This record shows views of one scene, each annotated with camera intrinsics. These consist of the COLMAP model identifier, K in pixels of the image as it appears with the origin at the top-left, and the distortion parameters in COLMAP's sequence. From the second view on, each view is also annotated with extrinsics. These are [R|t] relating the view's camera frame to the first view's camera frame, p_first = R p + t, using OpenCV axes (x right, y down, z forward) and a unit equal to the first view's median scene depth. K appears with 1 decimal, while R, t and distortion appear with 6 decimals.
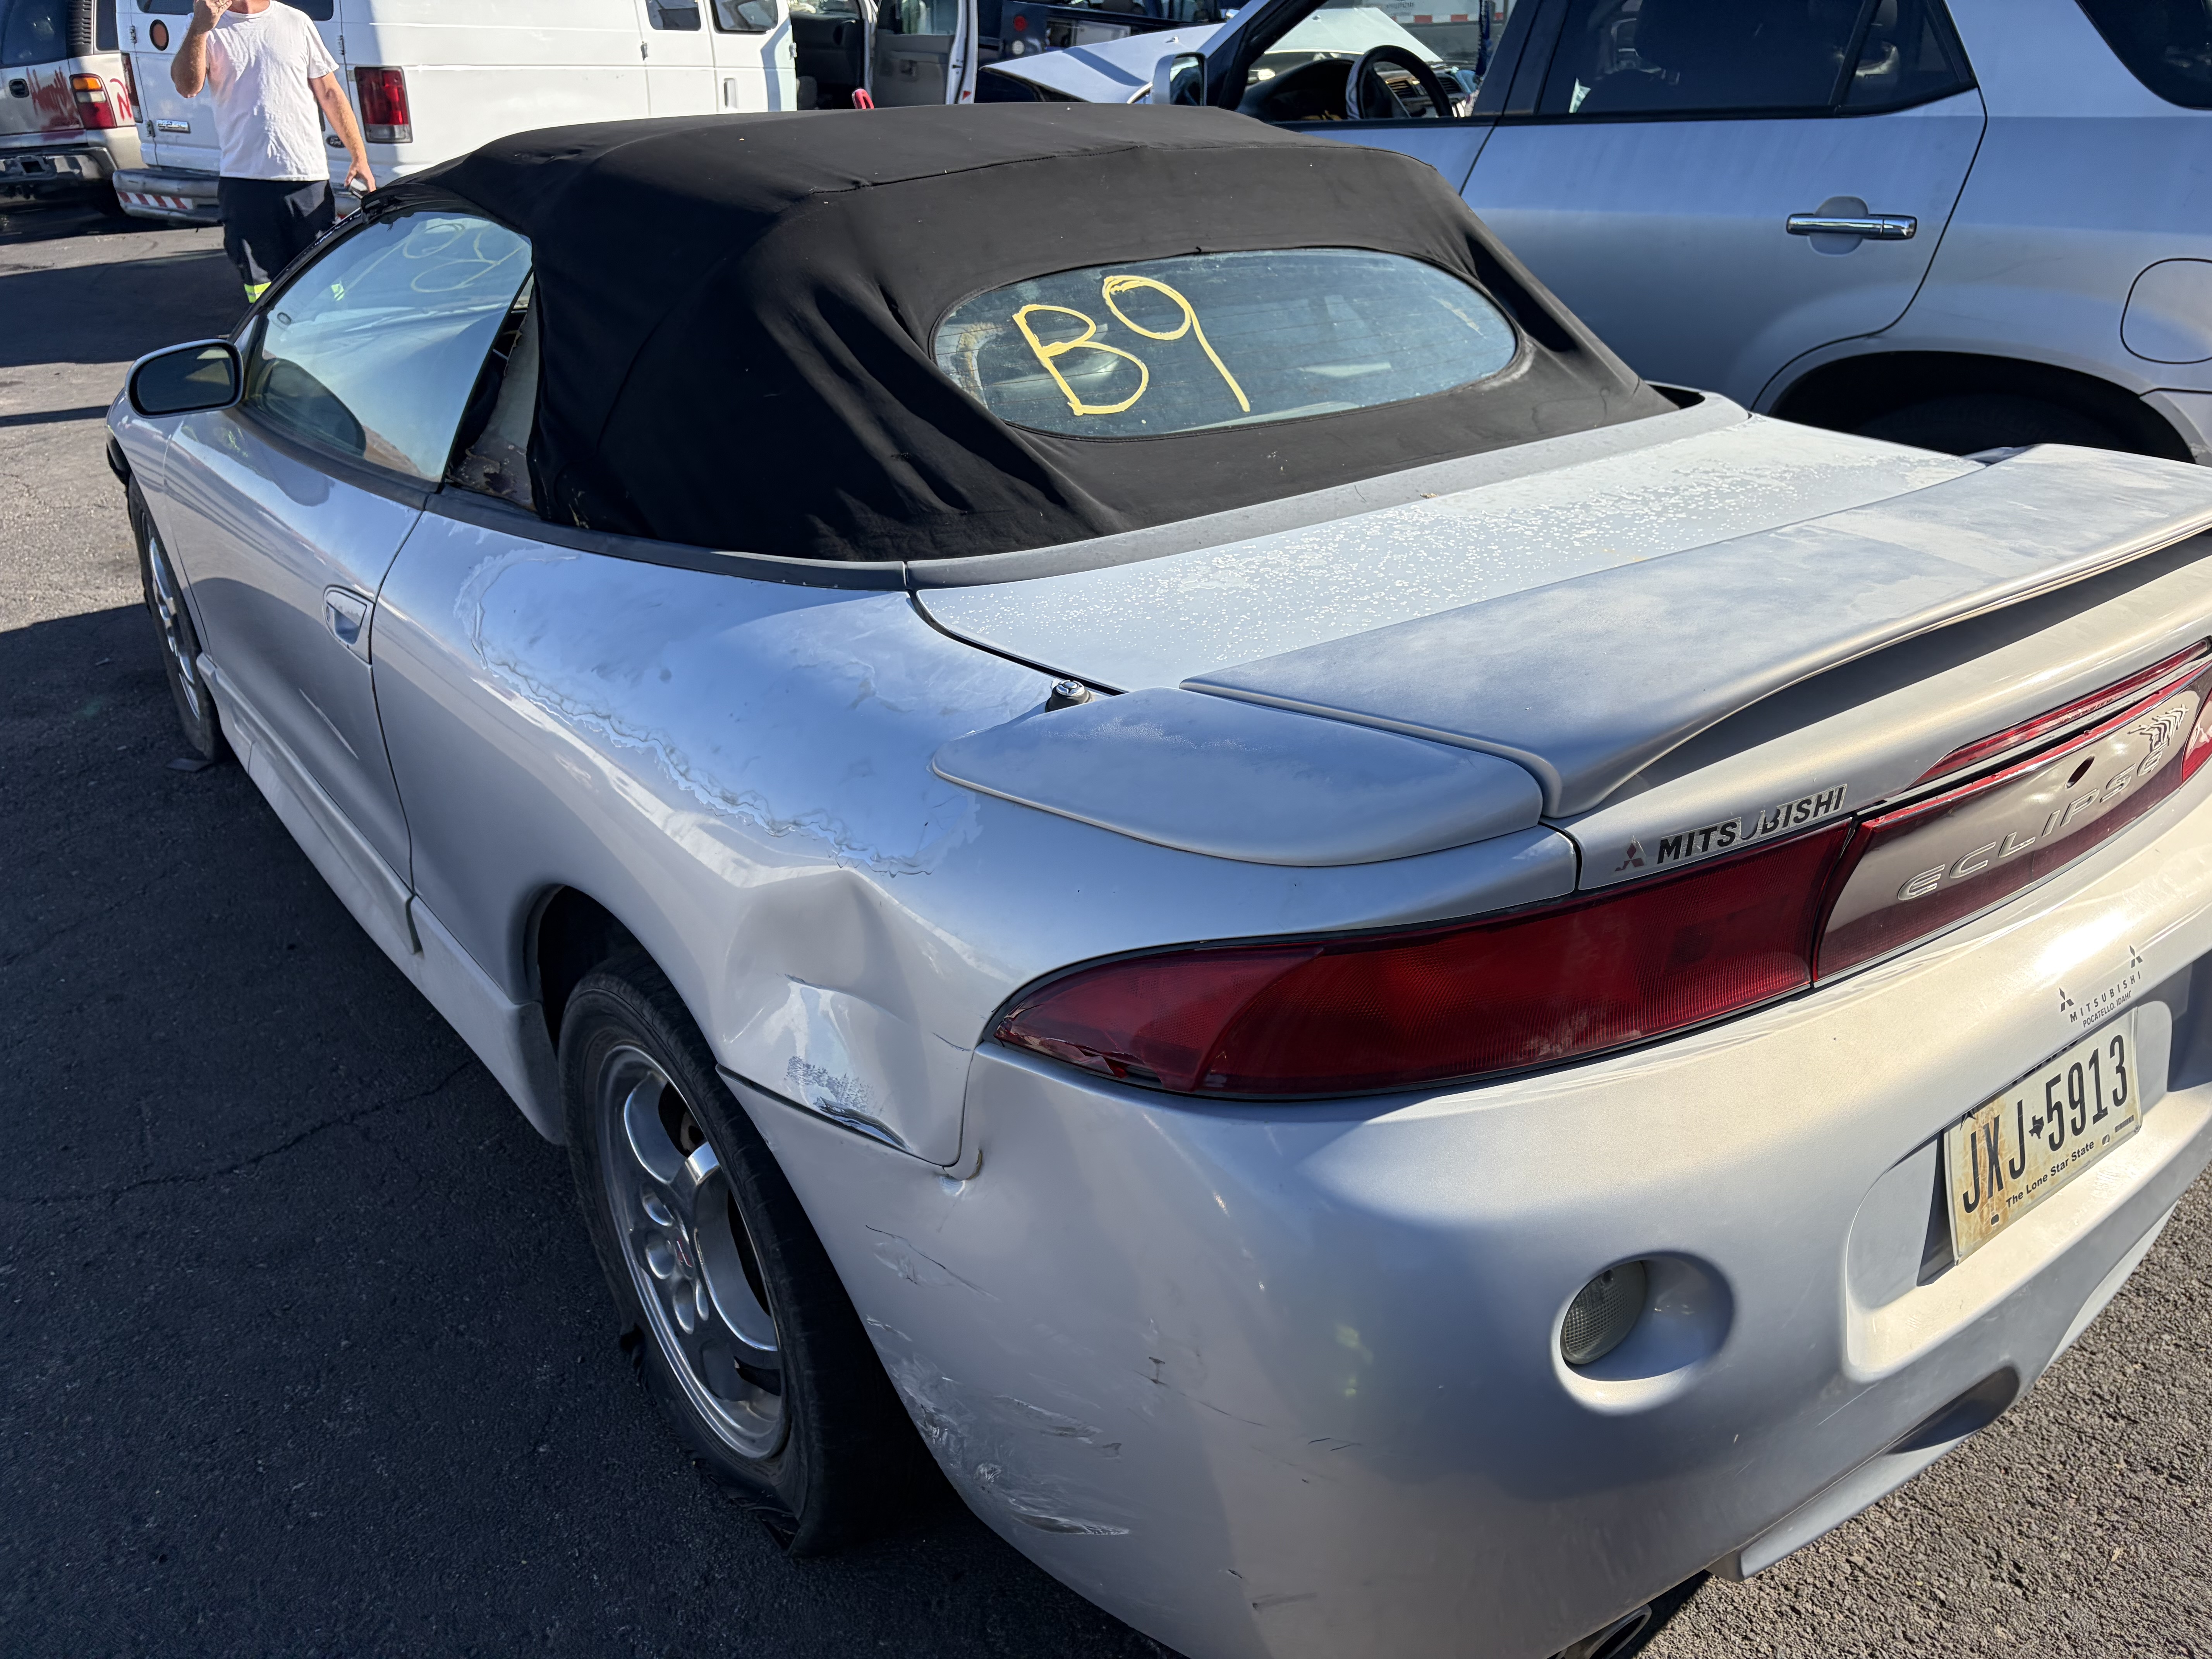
lens RADIAL K [[1689.6, 0, 1106.0], [0, 1689.6, 829.5], [0, 0, 1]] dist [0.008821, -0.003012]
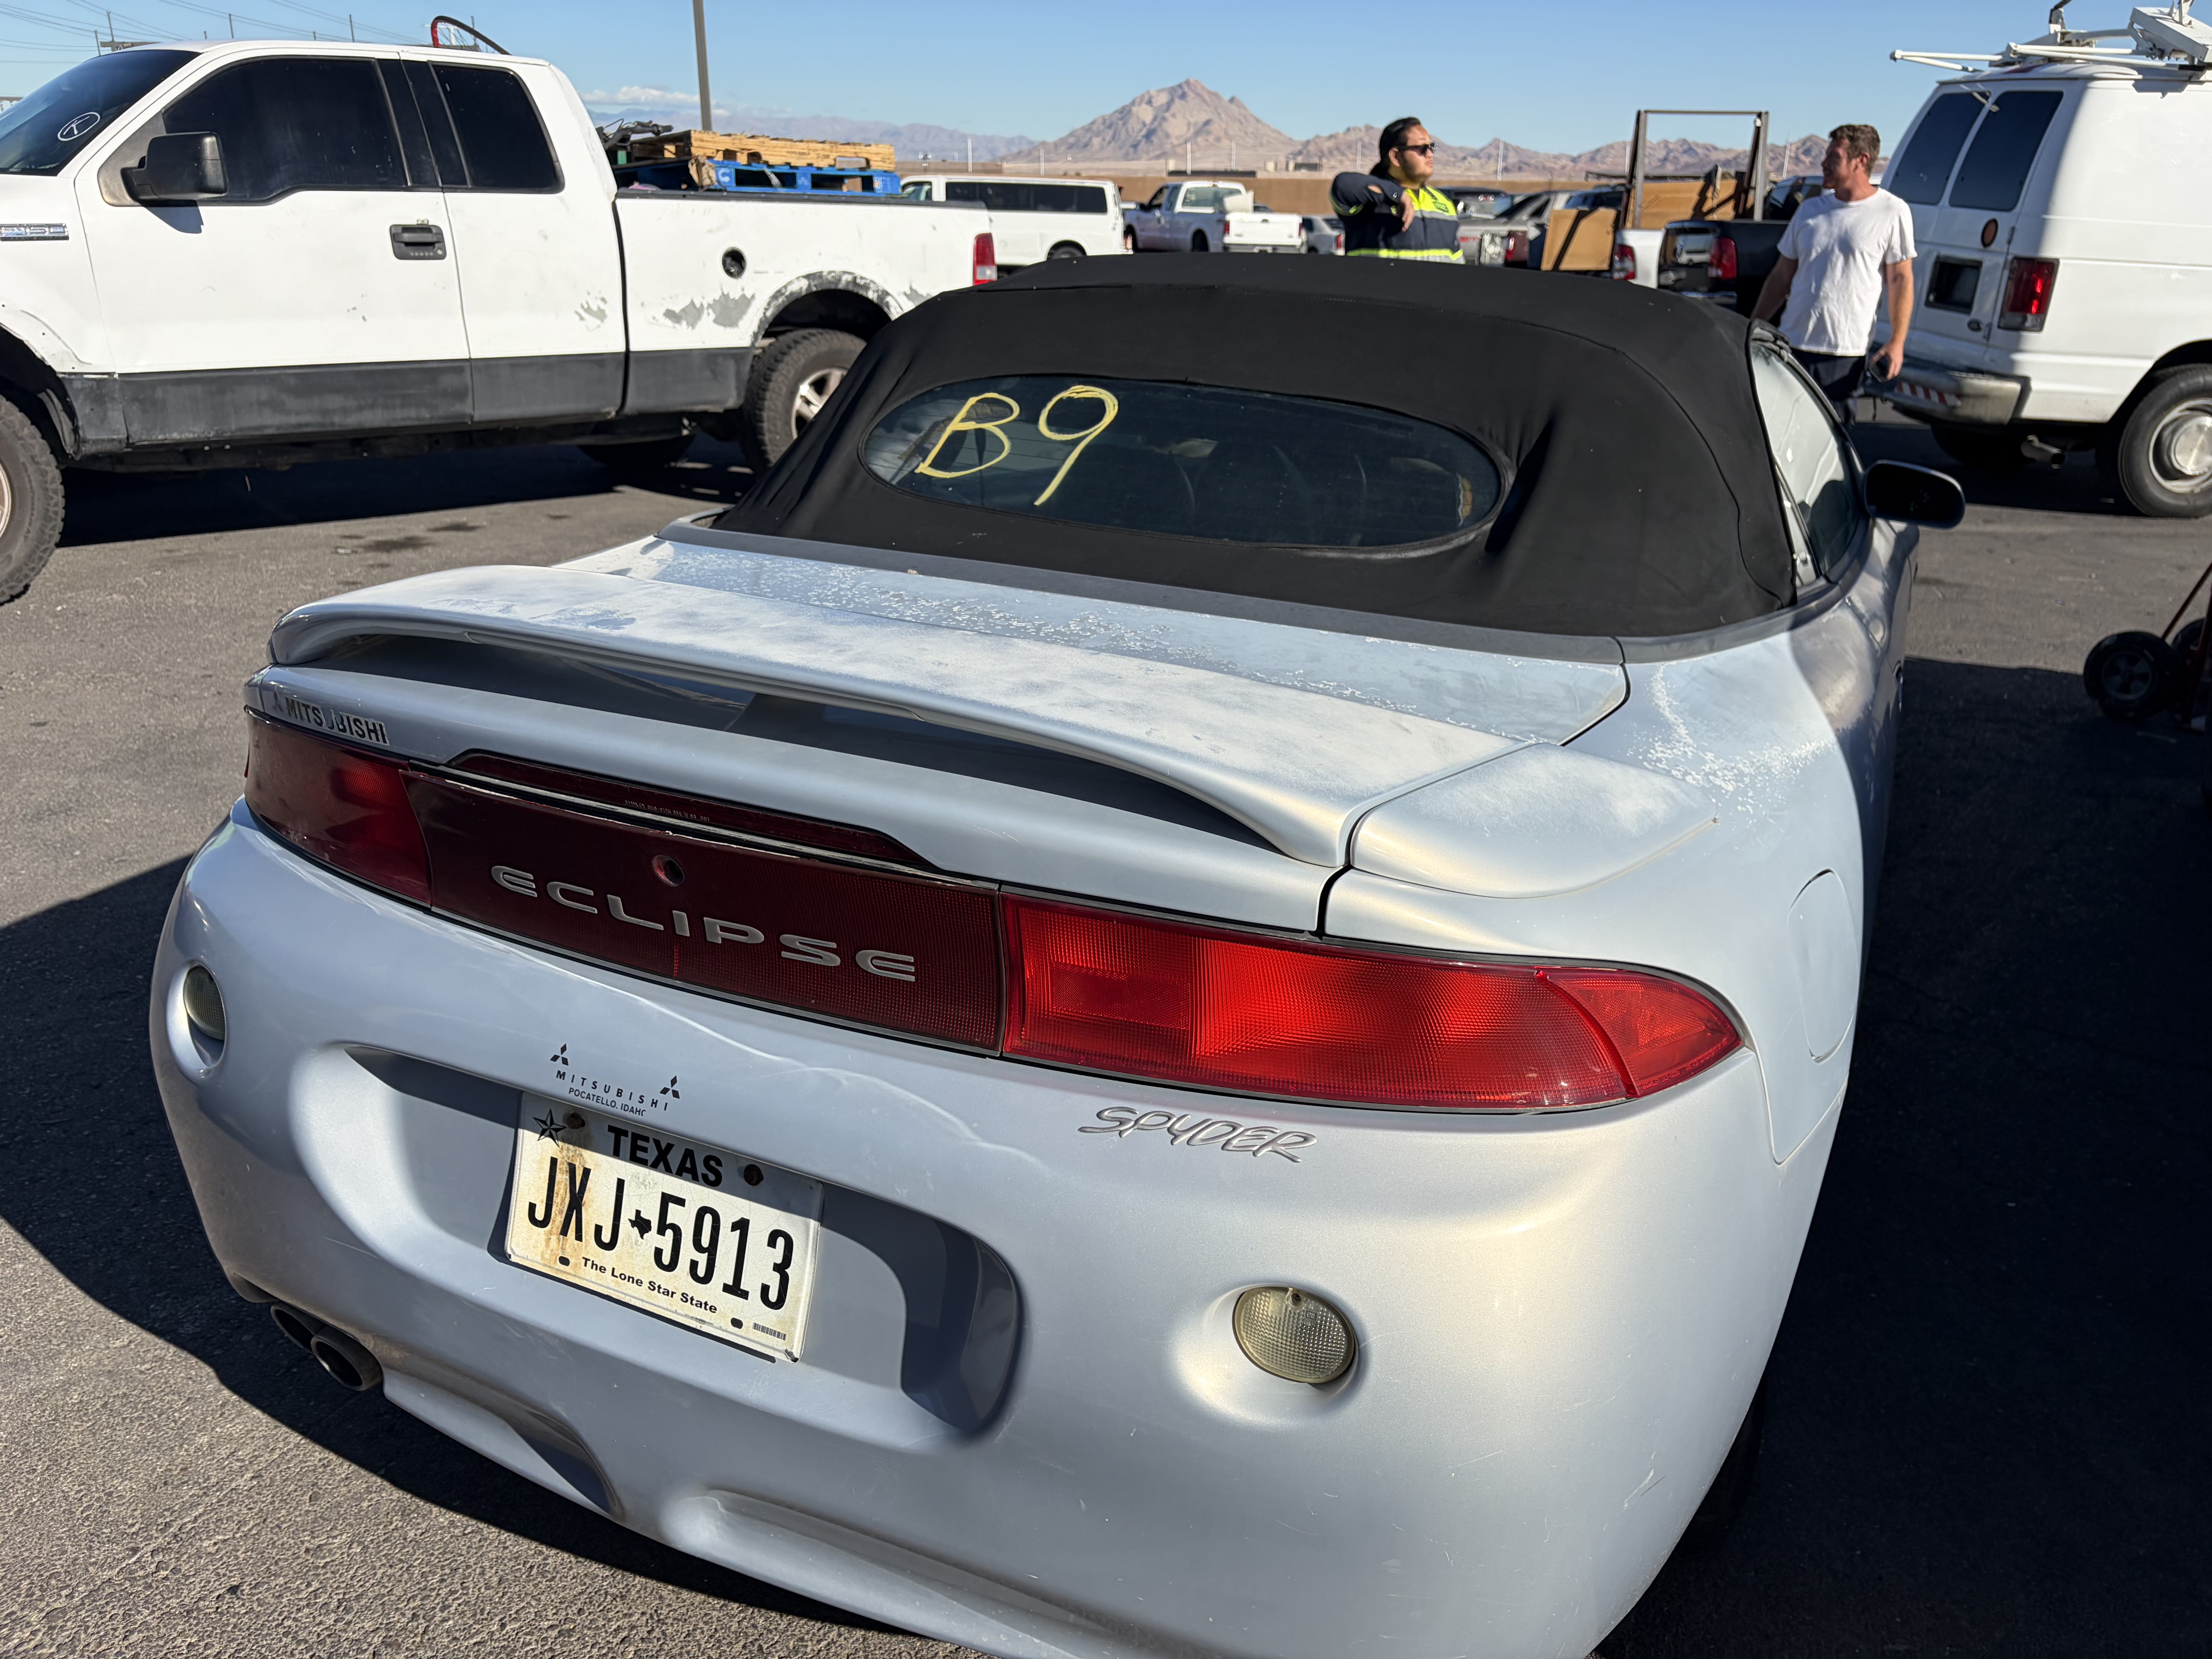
lens RADIAL K [[1689.6, 0, 1106.0], [0, 1689.6, 829.5], [0, 0, 1]] dist [0.008821, -0.003012]
pose [[0.447687, 0.306277, -0.840102, 0.493156], [-0.392217, 0.911569, 0.123320, -0.090003], [0.803581, 0.274293, 0.528224, 0.220806]]
